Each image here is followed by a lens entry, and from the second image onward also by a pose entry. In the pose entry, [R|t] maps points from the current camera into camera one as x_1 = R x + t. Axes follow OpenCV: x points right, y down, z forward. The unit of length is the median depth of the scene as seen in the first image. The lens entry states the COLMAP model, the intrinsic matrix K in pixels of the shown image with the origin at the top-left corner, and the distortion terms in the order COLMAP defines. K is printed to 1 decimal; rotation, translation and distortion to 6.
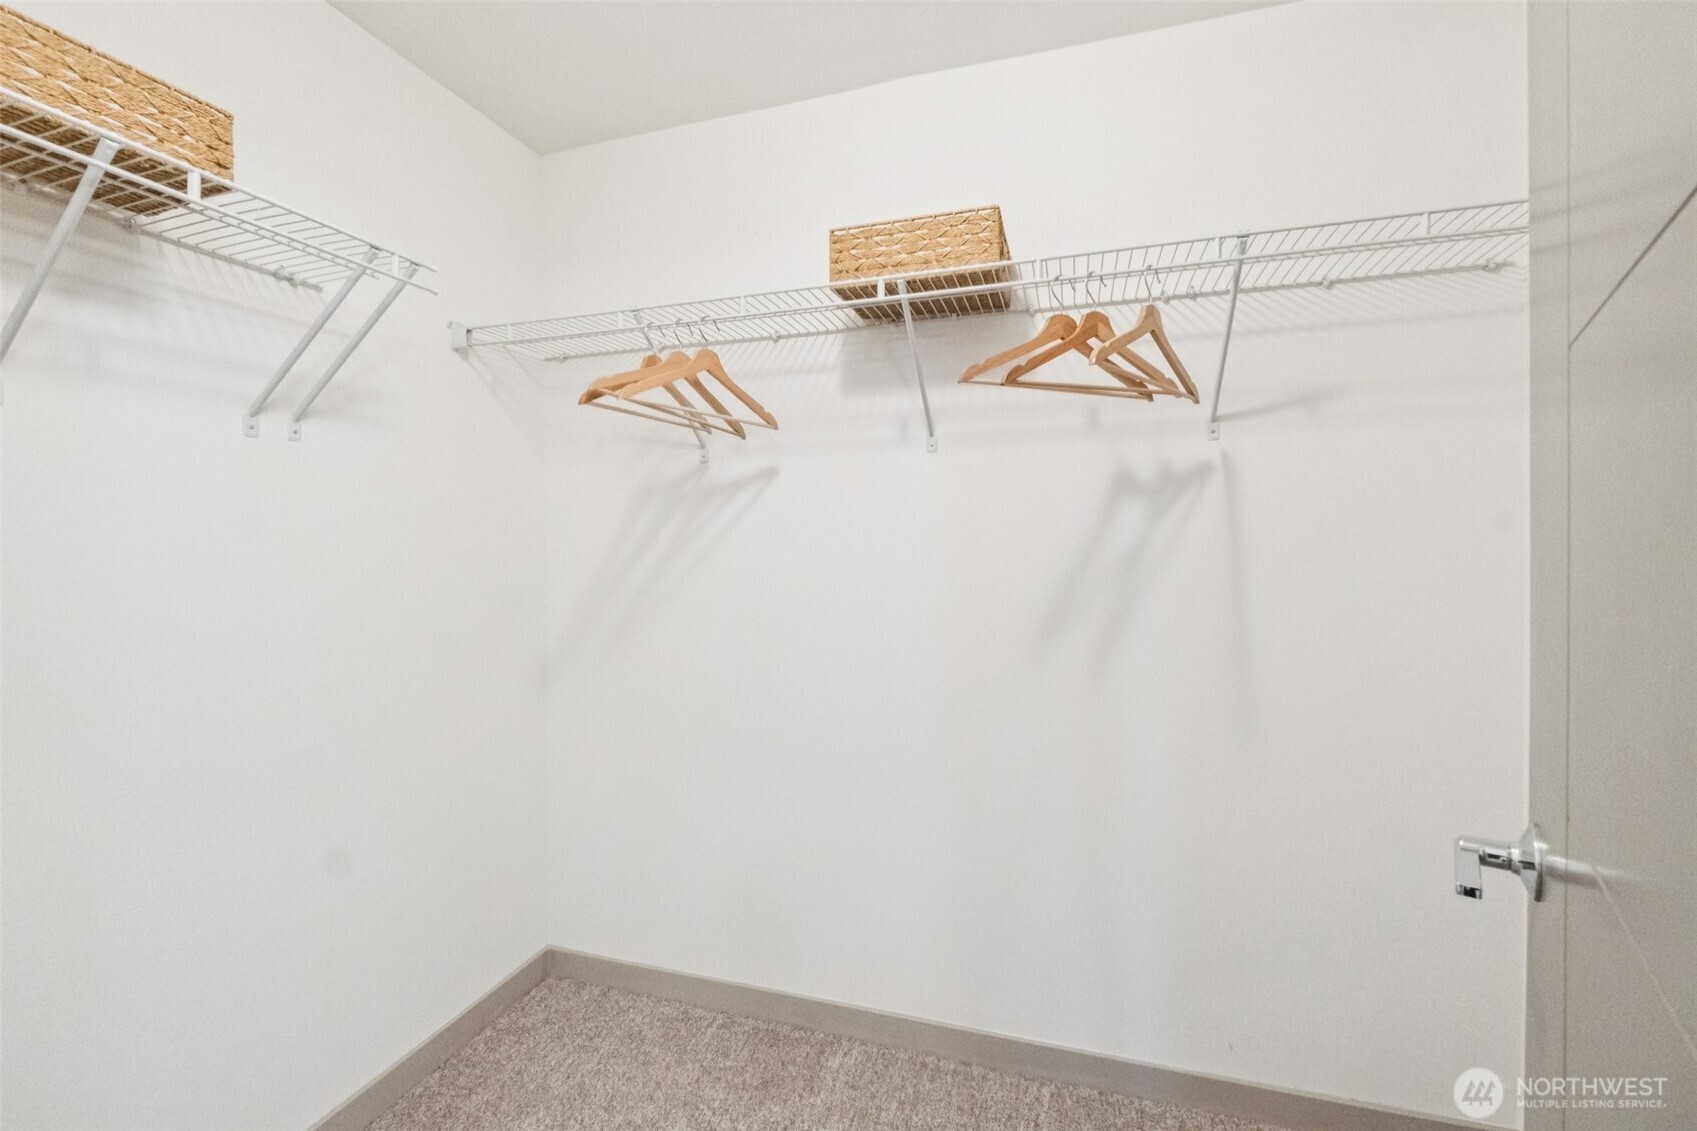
lens RADIAL K [[706.4, 0, 853.0], [0, 706.4, 560.2], [0, 0, 1]] dist [-0.008300, -0.000092]
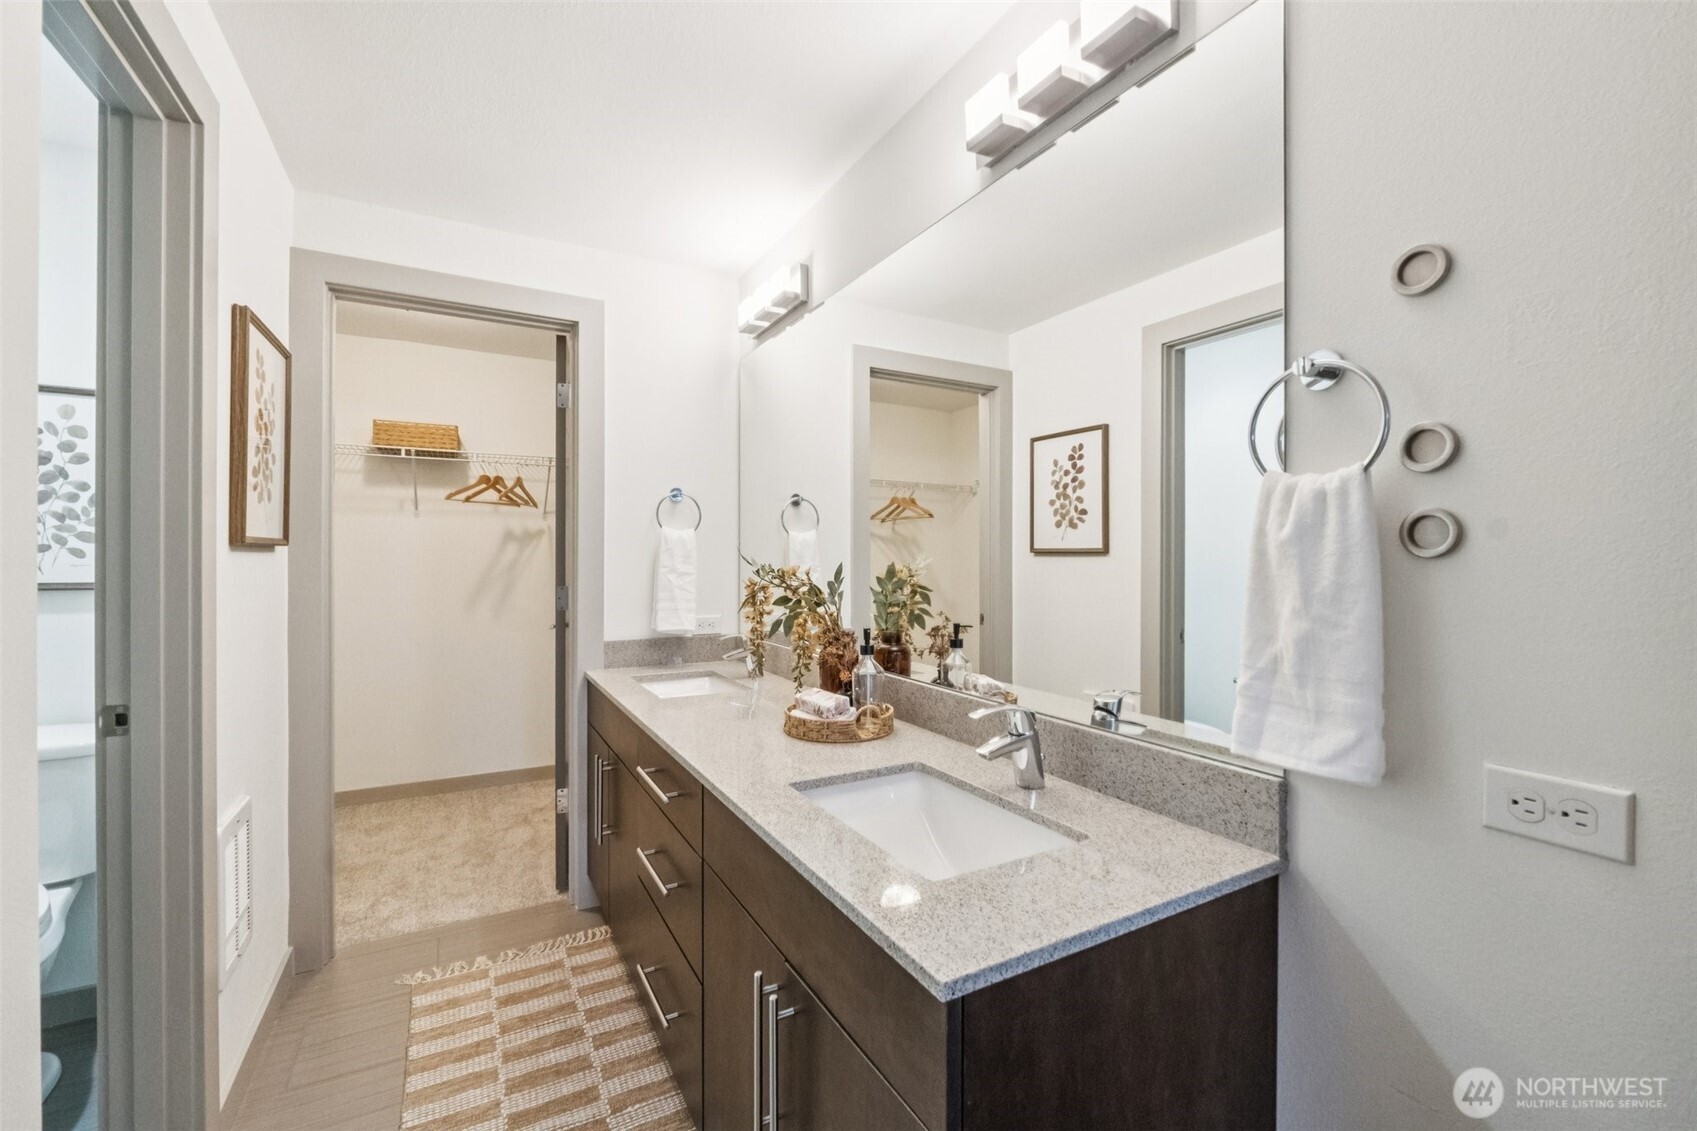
lens RADIAL K [[706.4, 0, 853.0], [0, 706.4, 560.2], [0, 0, 1]] dist [-0.008300, -0.000092]
pose [[0.668540, -0.002435, 0.743672, -0.706139], [0.009314, 0.999944, -0.005099, 0.002984], [-0.743618, 0.010336, 0.668525, -1.691741]]
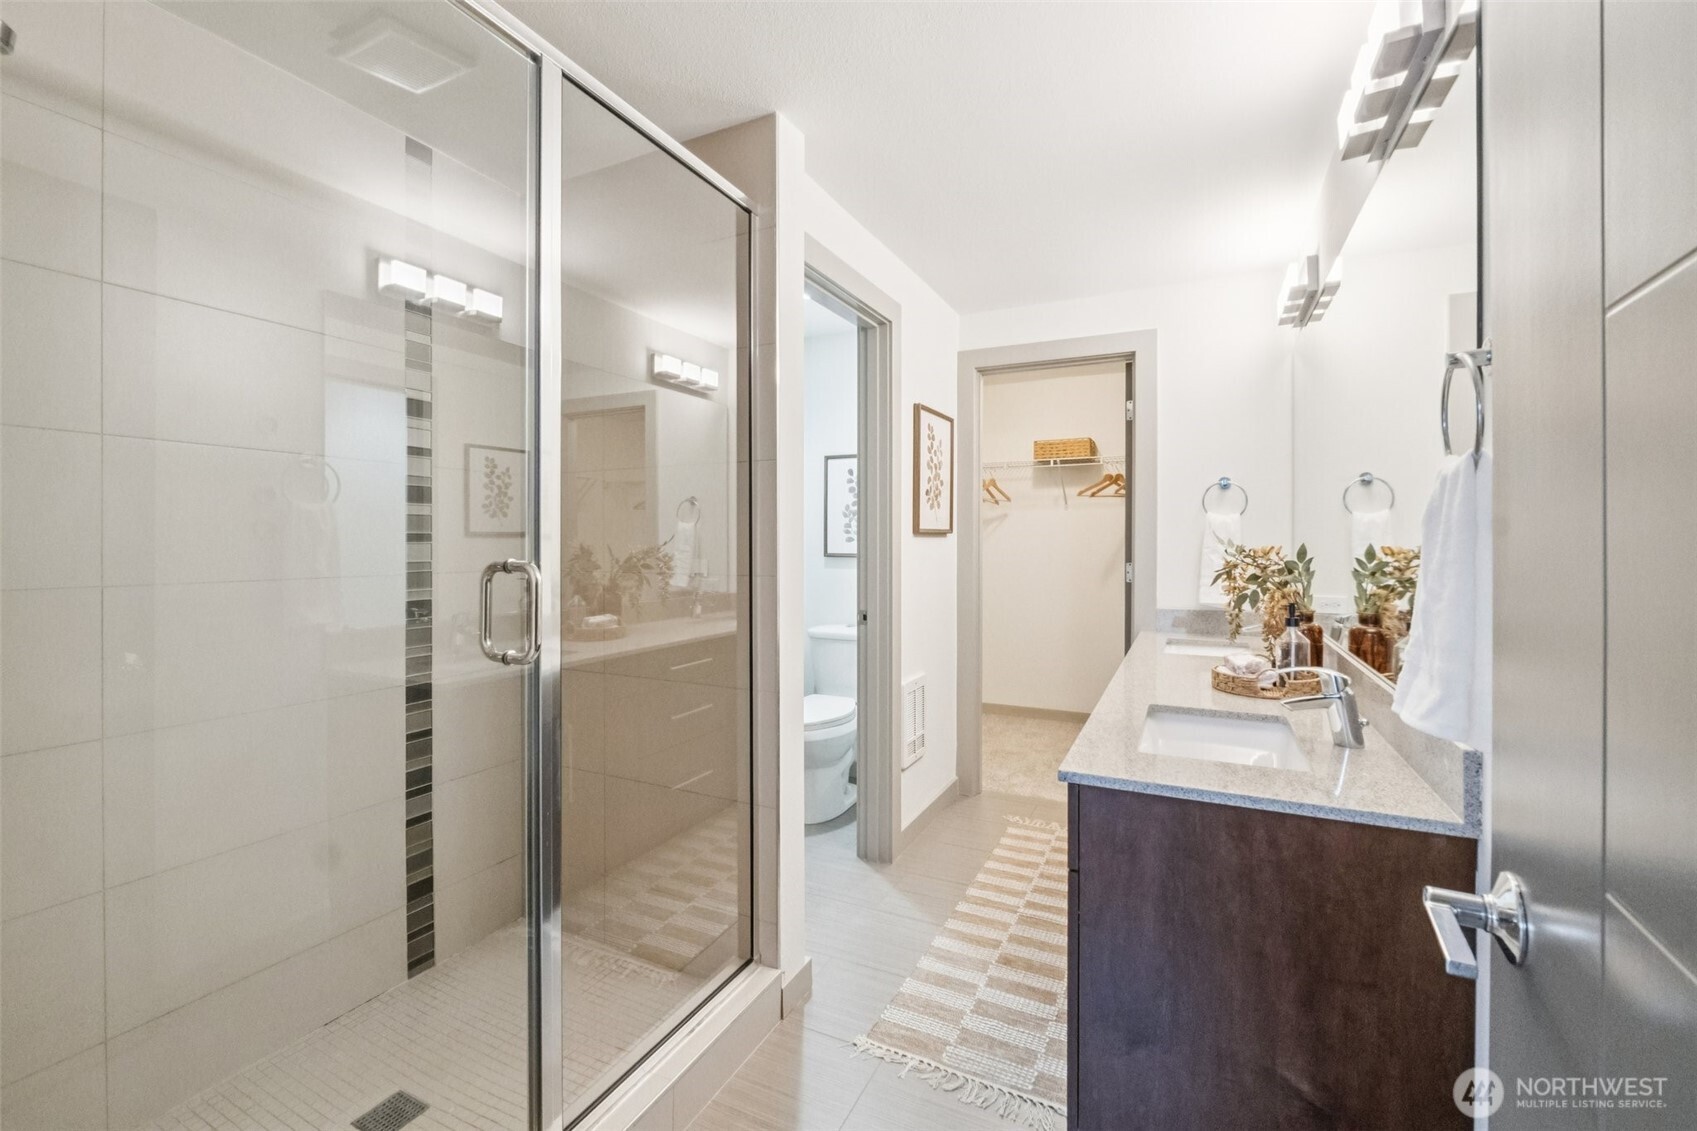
lens RADIAL K [[711.1, 0, 844.5], [0, 711.1, 543.4], [0, 0, 1]] dist [-0.043849, -0.000061]
pose [[0.990835, -0.001459, -0.135072, -0.459112], [0.000058, 0.999946, -0.010376, 0.014635], [0.135080, 0.010273, 0.990781, -2.302018]]
